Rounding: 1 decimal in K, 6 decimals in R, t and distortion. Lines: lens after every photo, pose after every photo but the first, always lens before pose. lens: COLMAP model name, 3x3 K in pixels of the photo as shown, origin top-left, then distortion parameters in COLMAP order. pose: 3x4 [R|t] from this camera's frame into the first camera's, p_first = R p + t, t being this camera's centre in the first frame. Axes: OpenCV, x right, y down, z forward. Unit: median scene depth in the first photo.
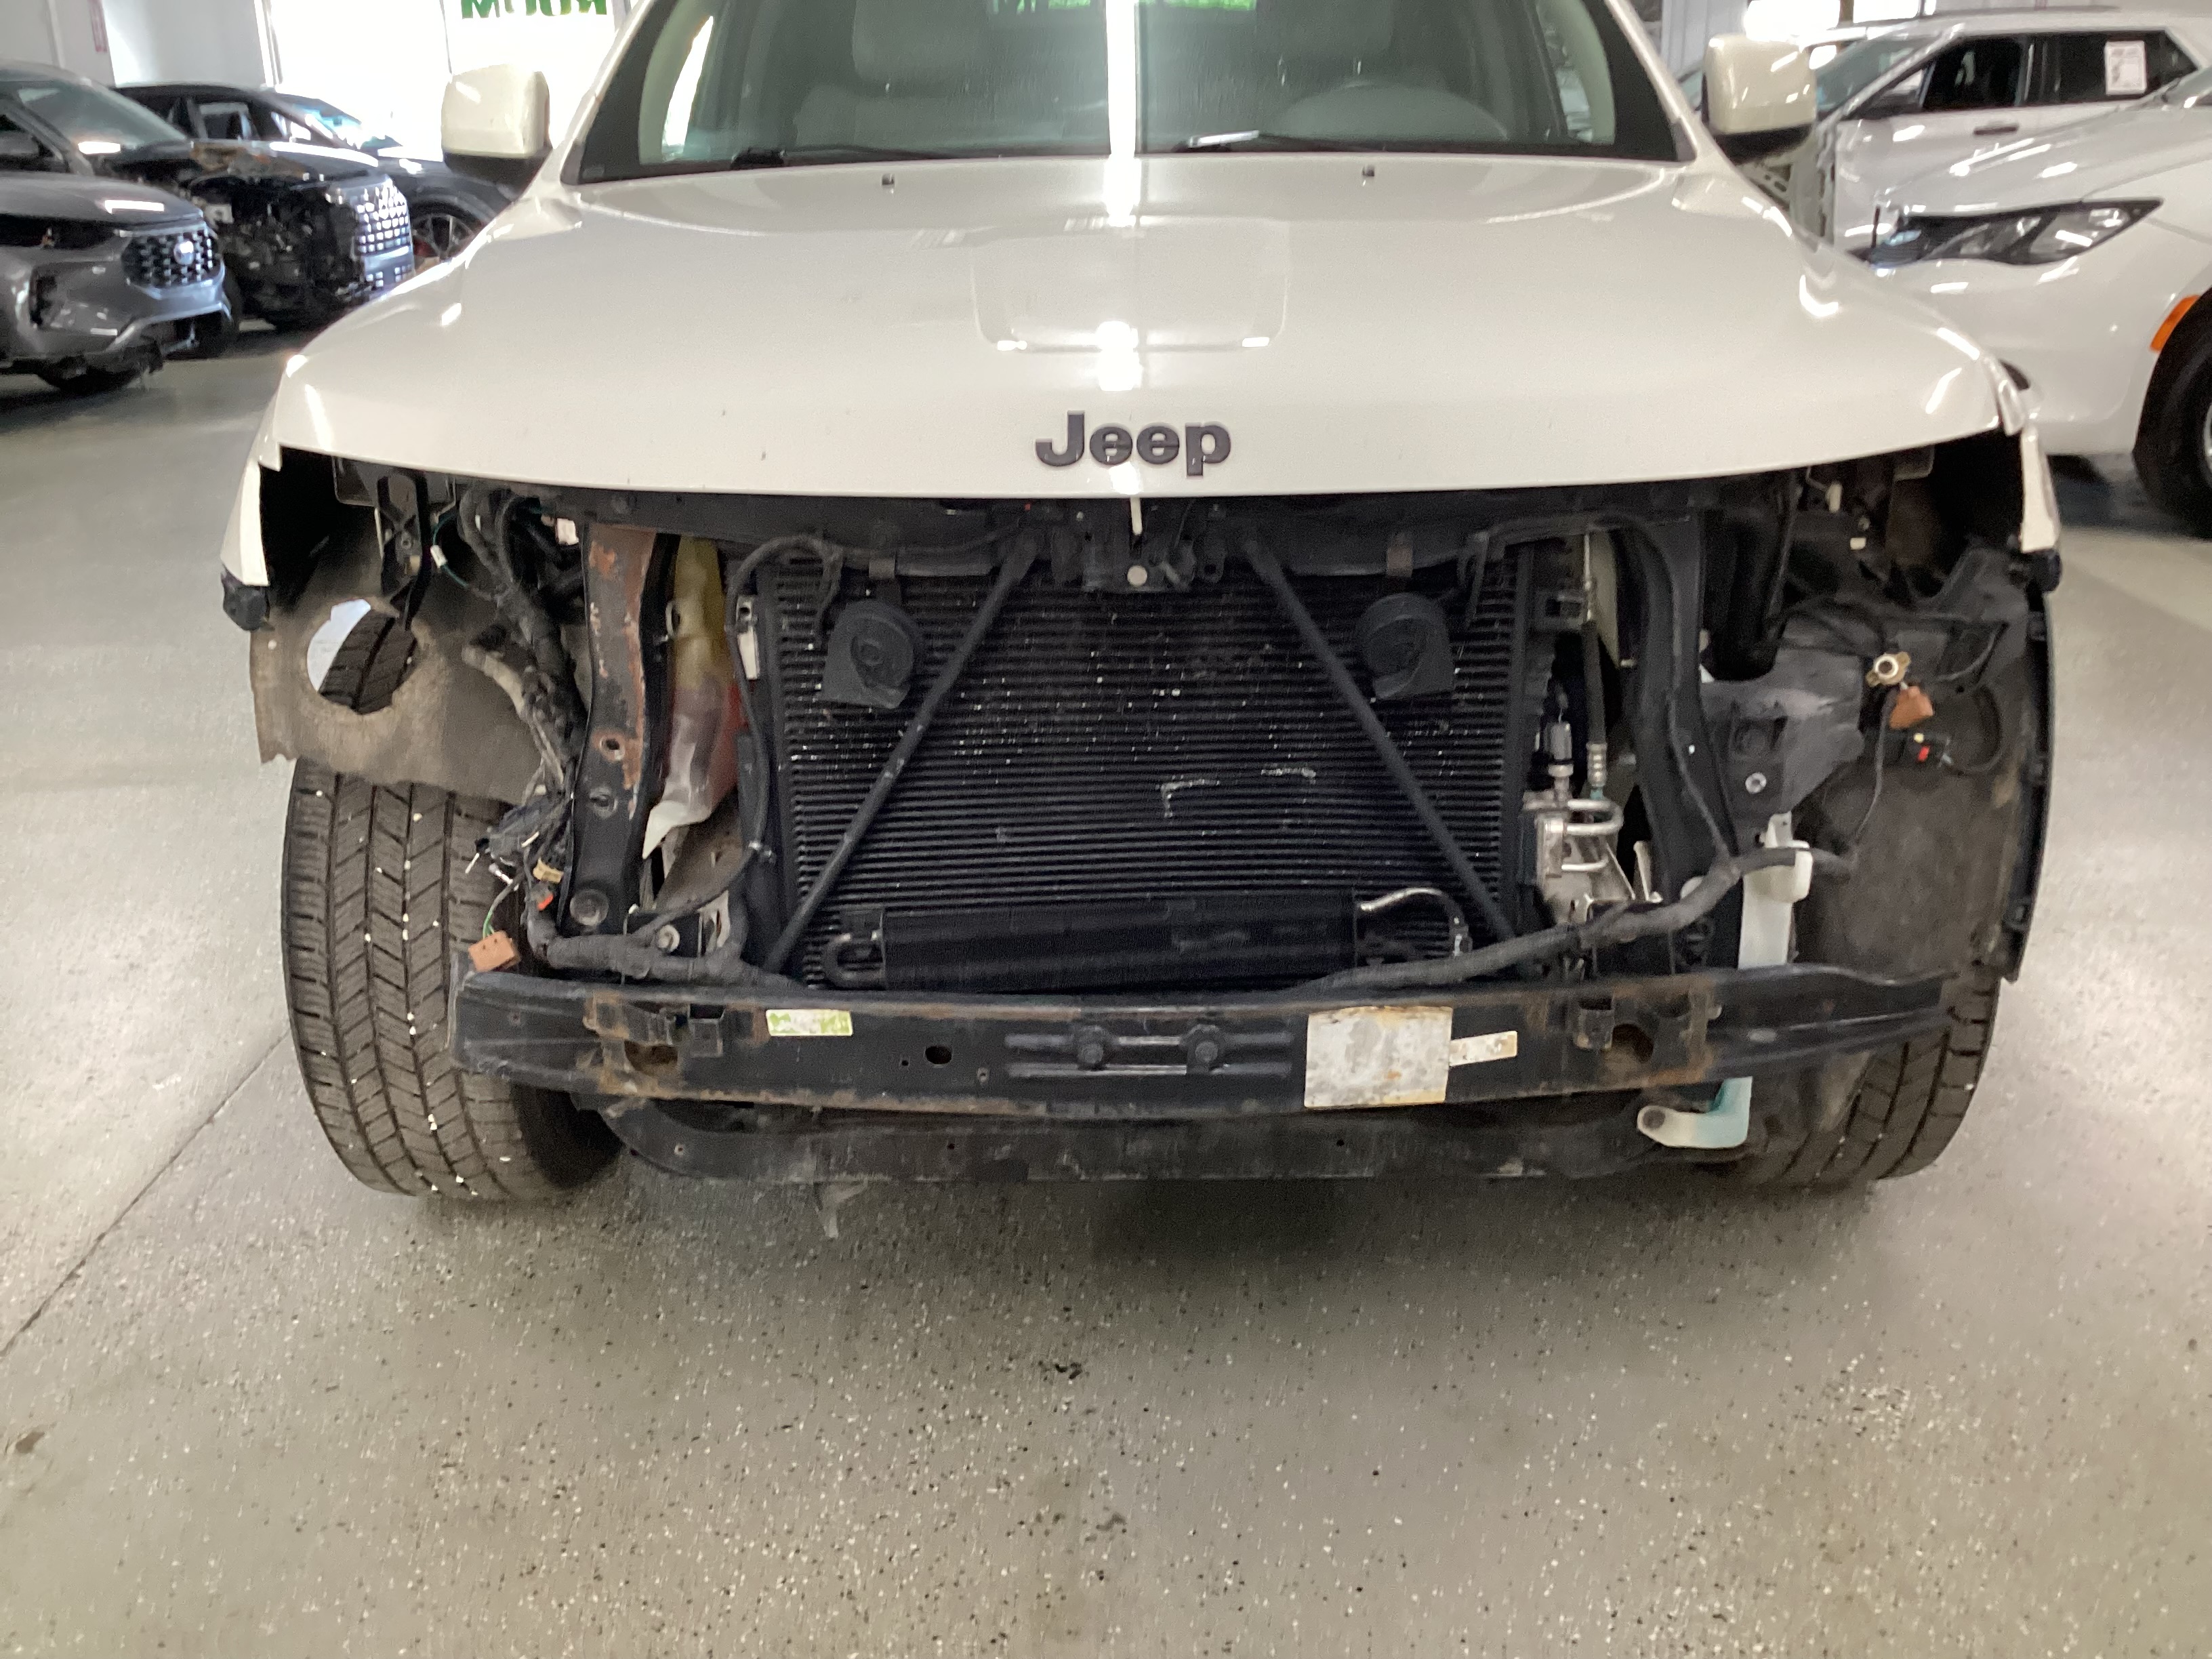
lens RADIAL K [[2007.9, 0, 1106.0], [0, 2007.9, 829.5], [0, 0, 1]] dist [0.123035, -0.262396]
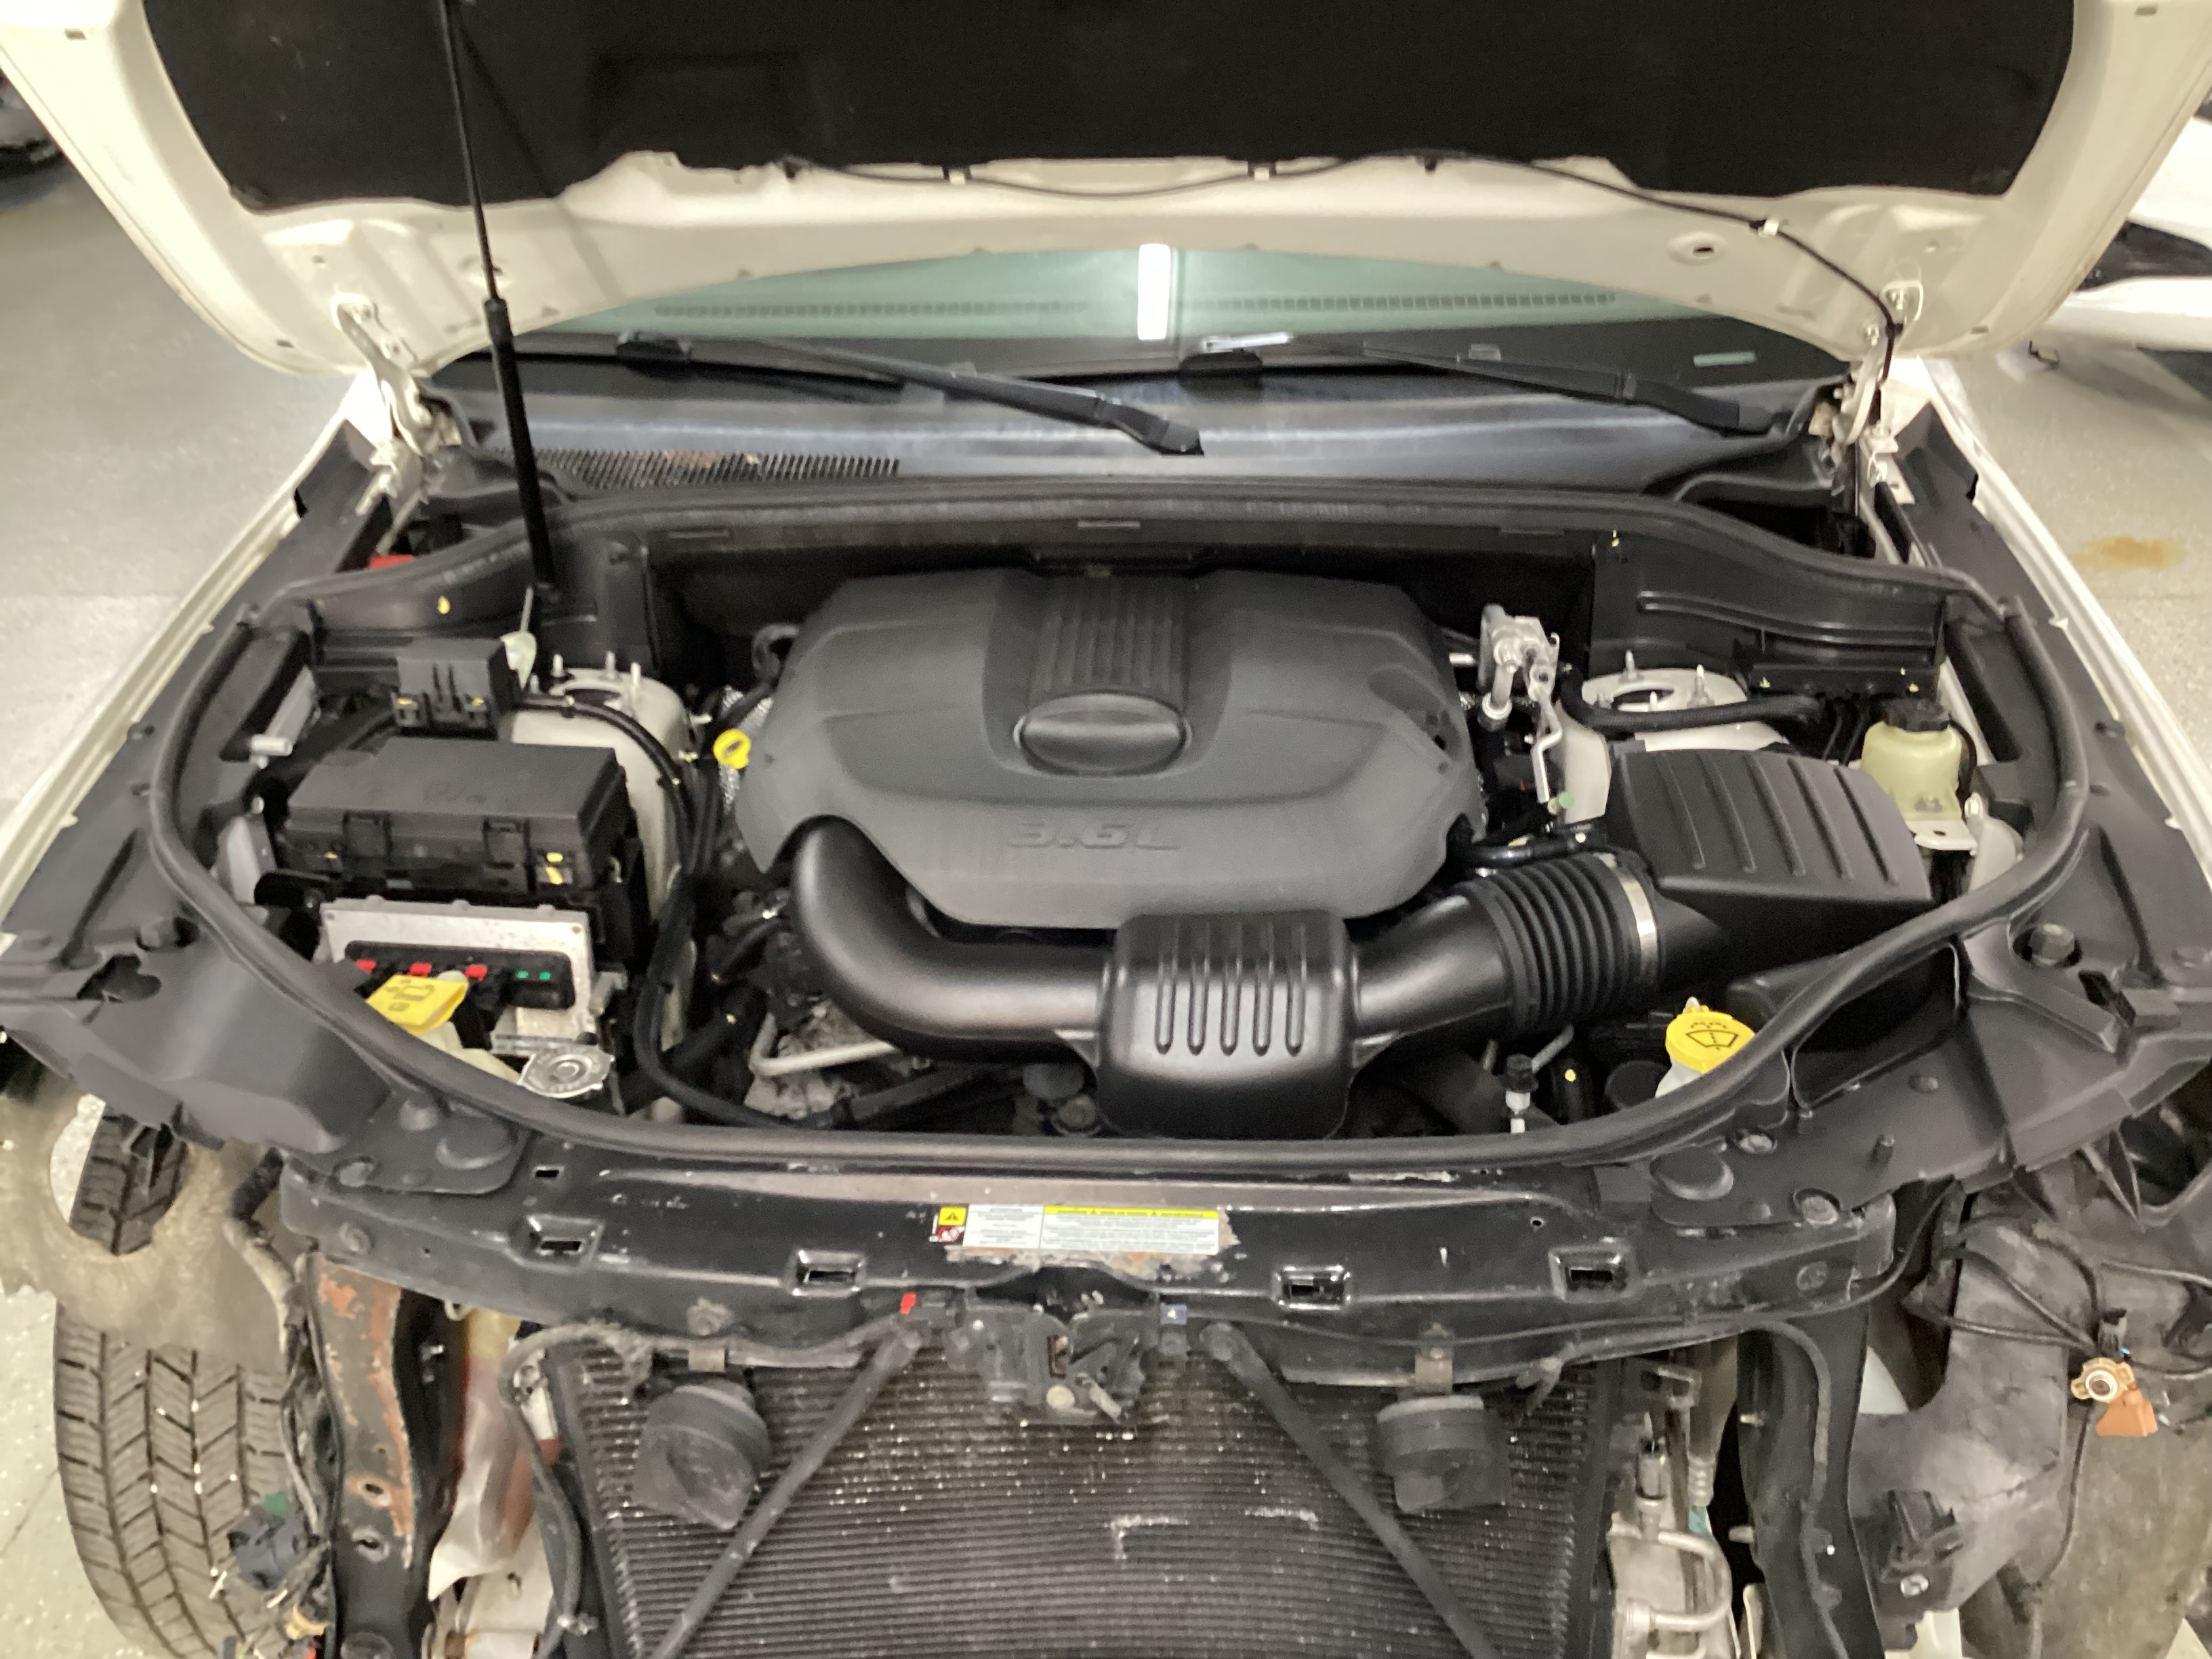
lens RADIAL K [[2021.7, 0, 1106.0], [0, 2021.7, 829.5], [0, 0, 1]] dist [0.044748, -0.101285]
pose [[0.999170, 0.015551, -0.037660, 0.050686], [-0.009036, 0.985853, 0.167368, -0.406871], [0.039730, -0.166889, 0.985175, 0.306199]]
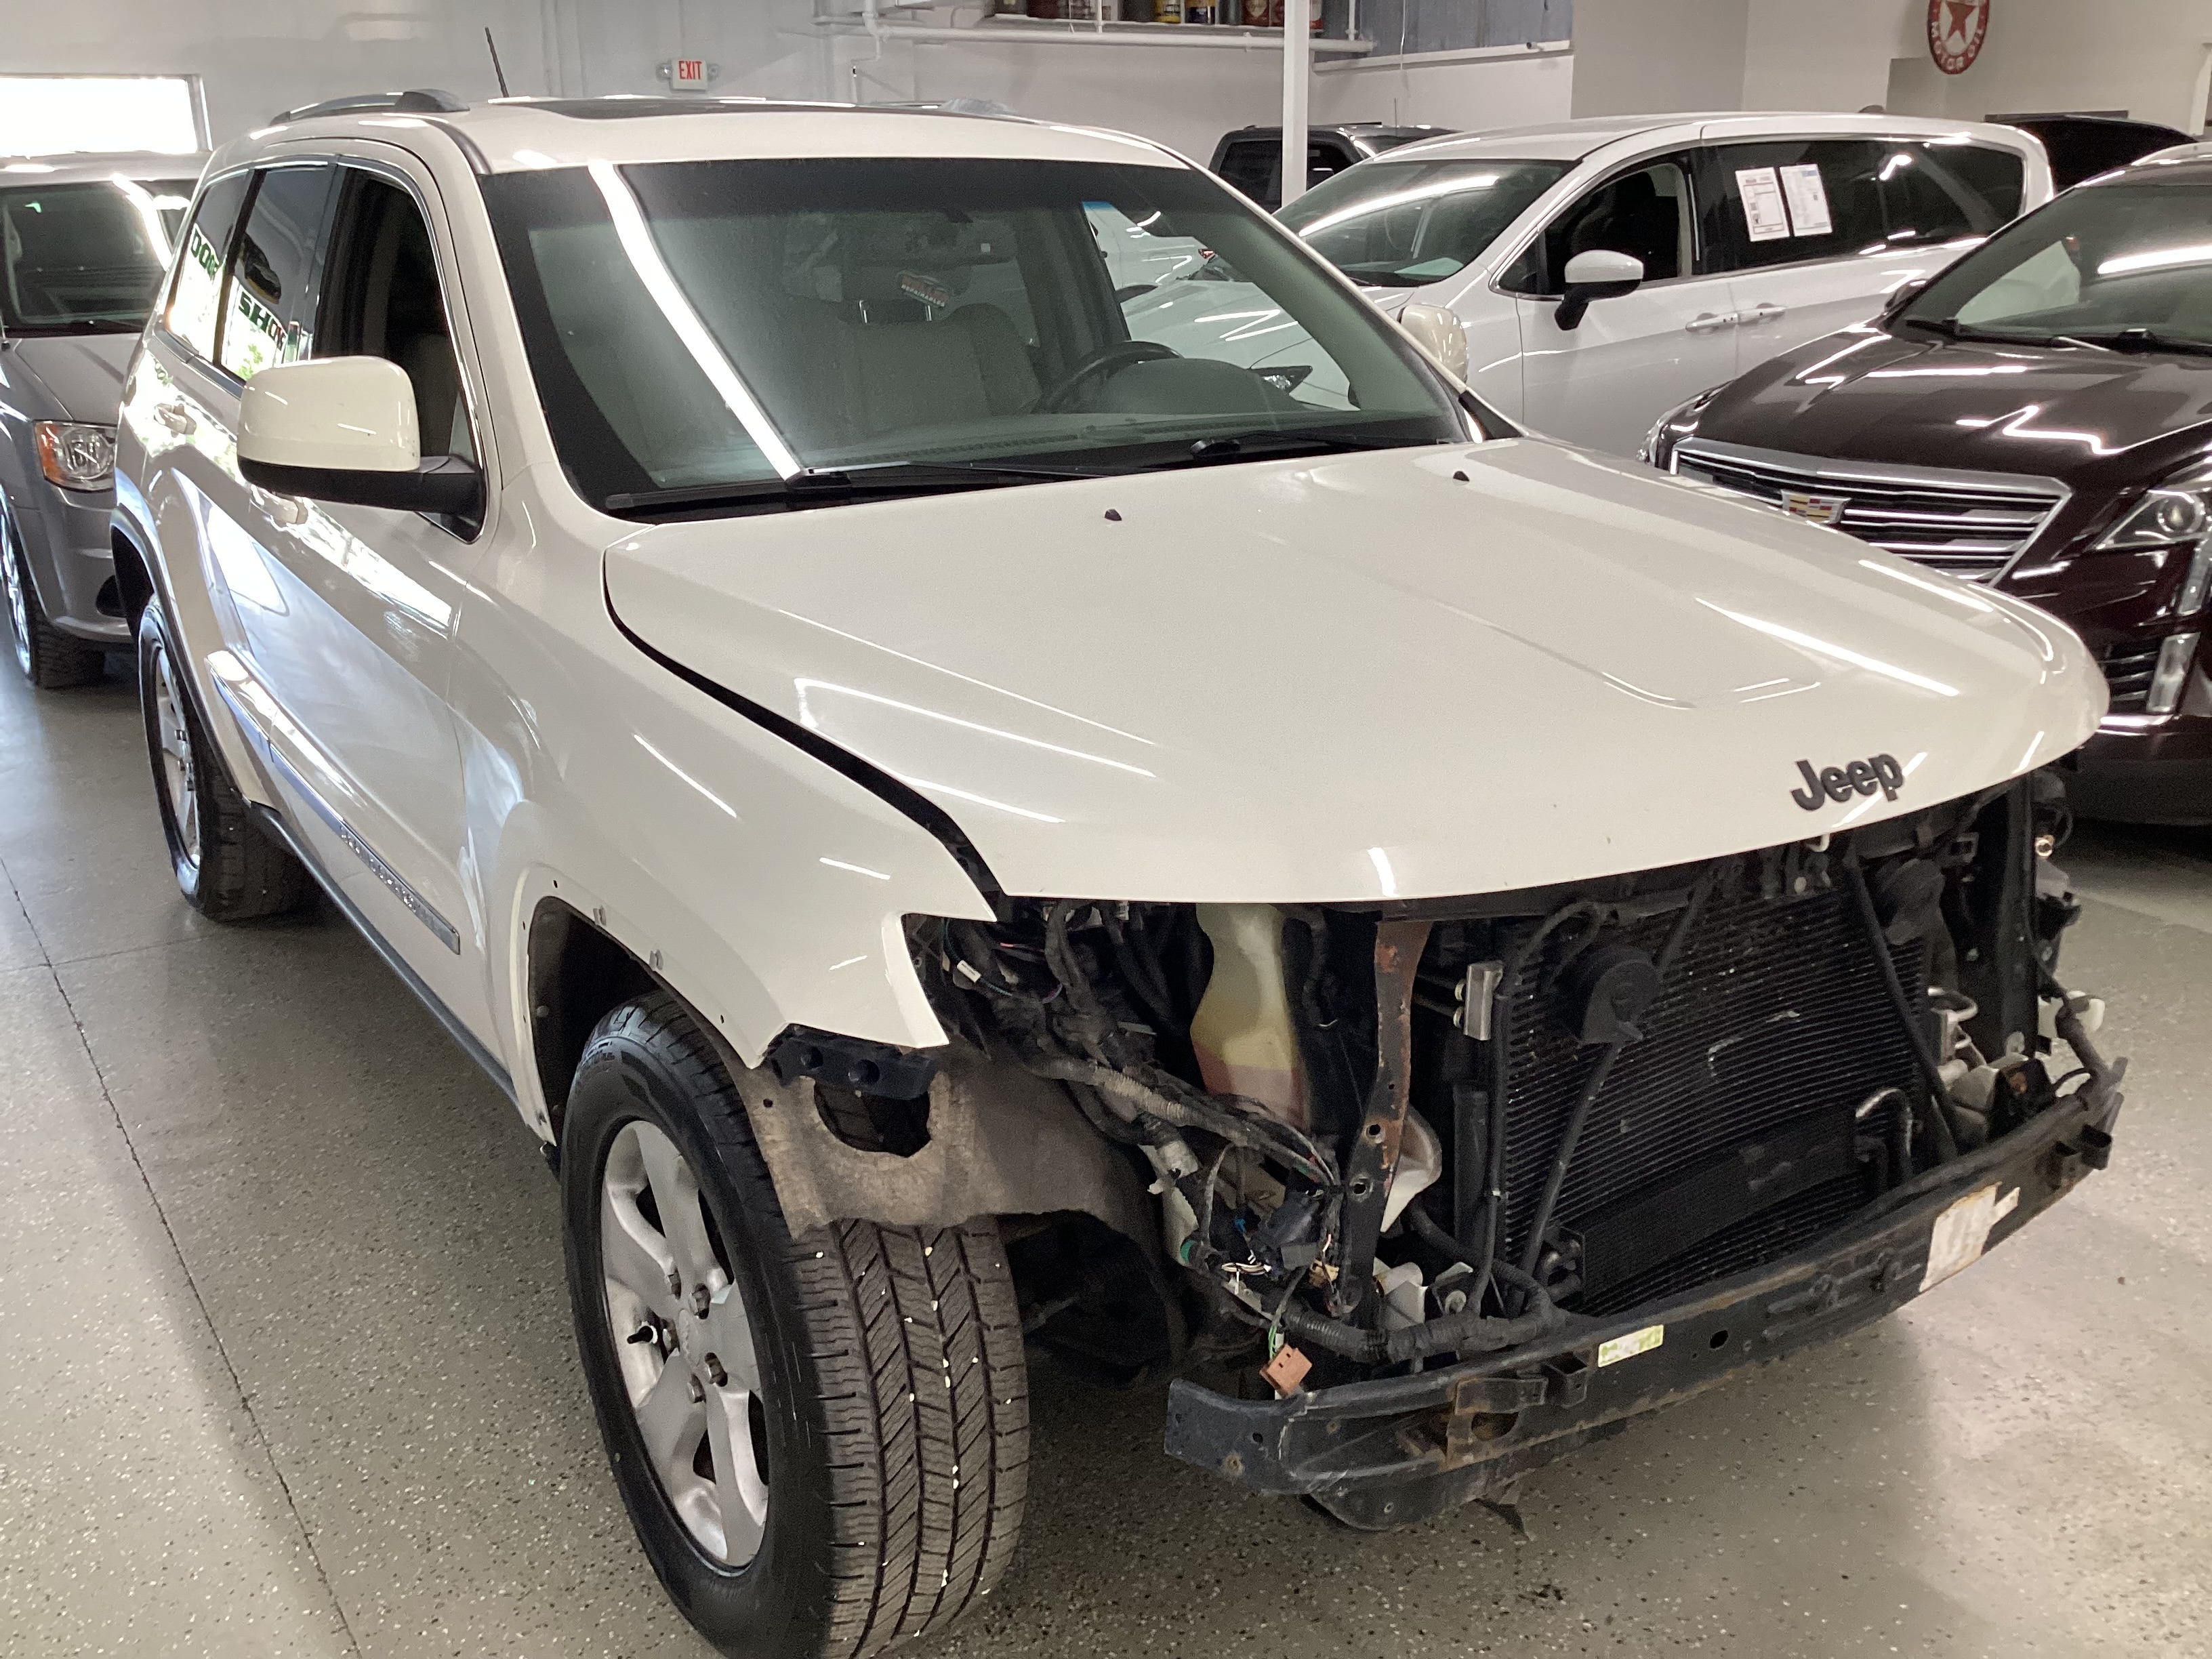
lens RADIAL K [[2007.9, 0, 1106.0], [0, 2007.9, 829.5], [0, 0, 1]] dist [0.123035, -0.262396]
pose [[0.828956, -0.158081, 0.536510, -0.865486], [0.181004, 0.983430, 0.010098, -0.222293], [-0.529216, 0.088740, 0.843834, 0.201519]]
